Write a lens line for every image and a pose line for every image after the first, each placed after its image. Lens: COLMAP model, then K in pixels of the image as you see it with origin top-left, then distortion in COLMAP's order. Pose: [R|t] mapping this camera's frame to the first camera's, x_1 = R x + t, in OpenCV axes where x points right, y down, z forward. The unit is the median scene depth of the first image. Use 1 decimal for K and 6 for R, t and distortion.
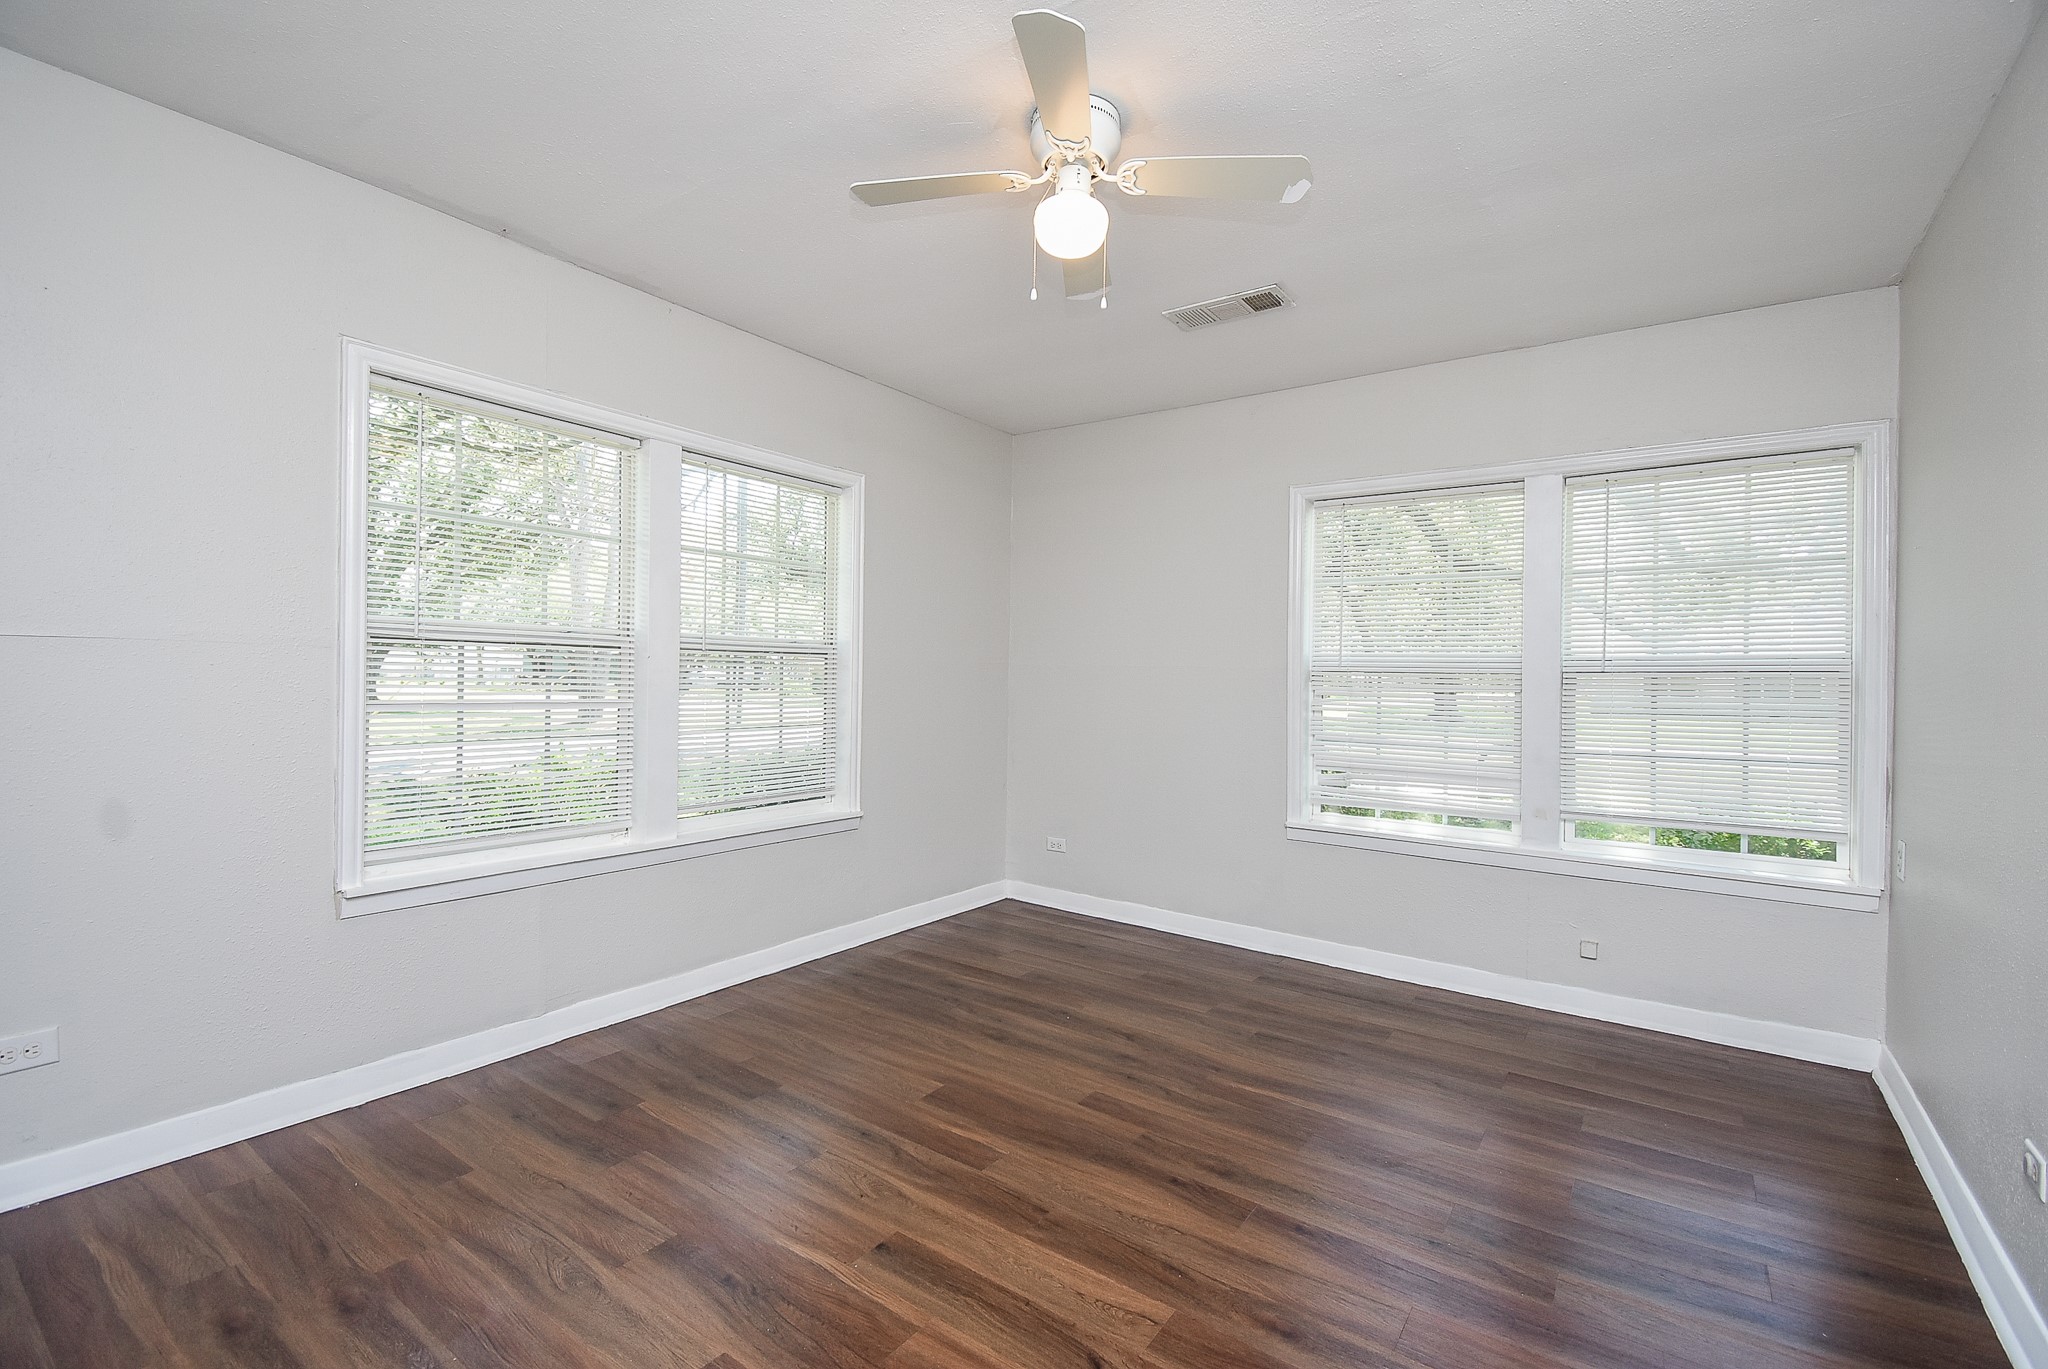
lens RADIAL K [[894.7, 0, 1024.0], [0, 894.7, 684.5], [0, 0, 1]] dist [0.037133, -0.013575]
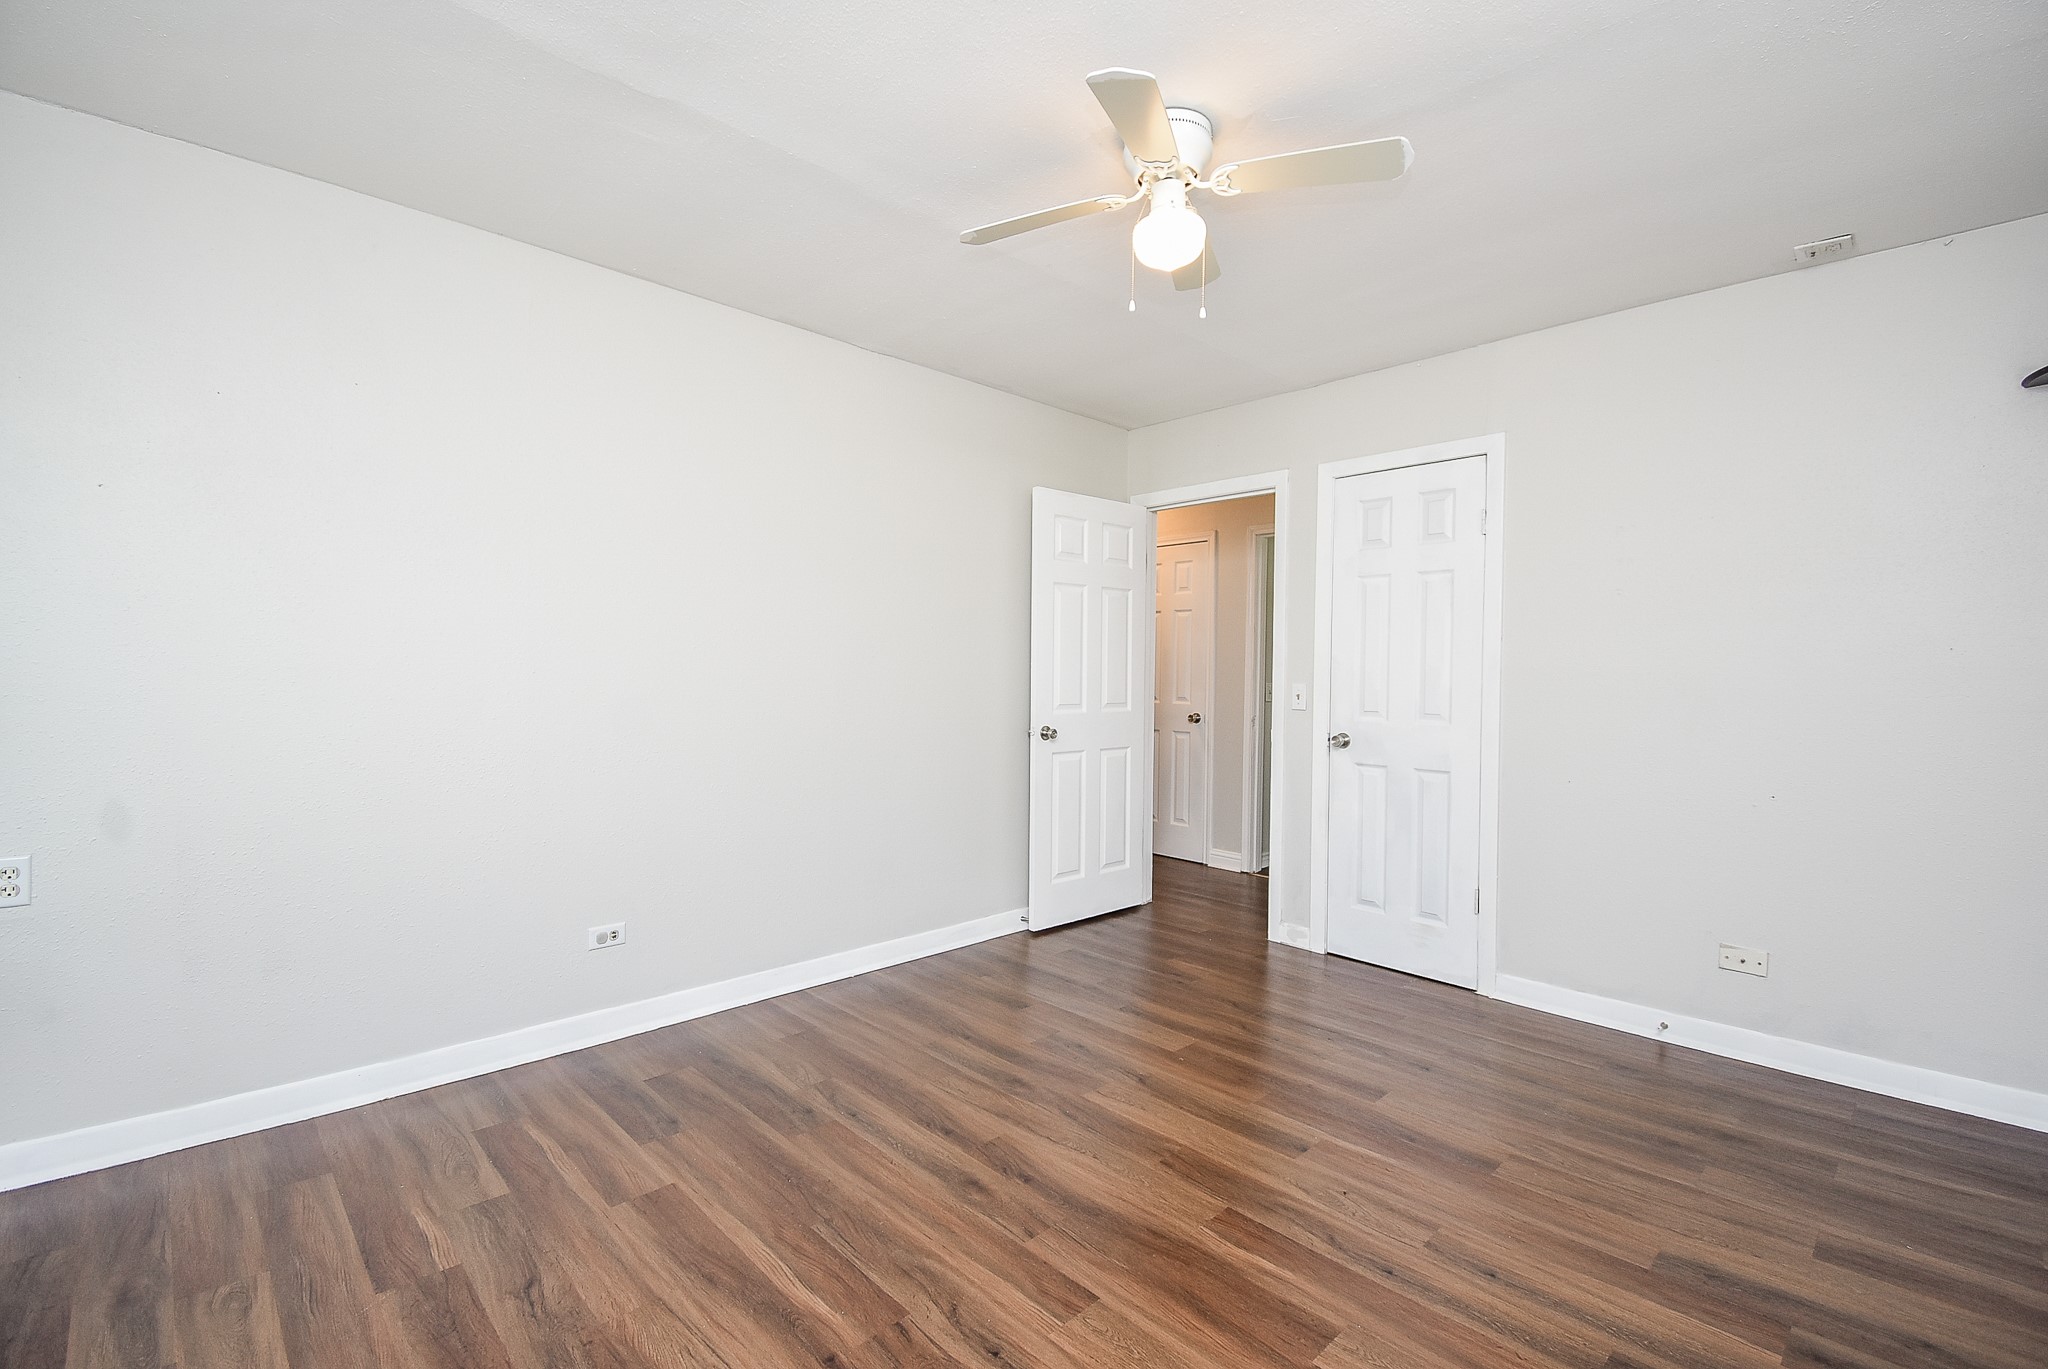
lens RADIAL K [[894.7, 0, 1024.0], [0, 894.7, 684.5], [0, 0, 1]] dist [0.037133, -0.013575]
pose [[-0.980308, -0.034619, 0.194415, -0.003793], [-0.032856, 0.999385, 0.012282, -0.009638], [-0.194720, 0.005653, -0.980843, 1.970082]]
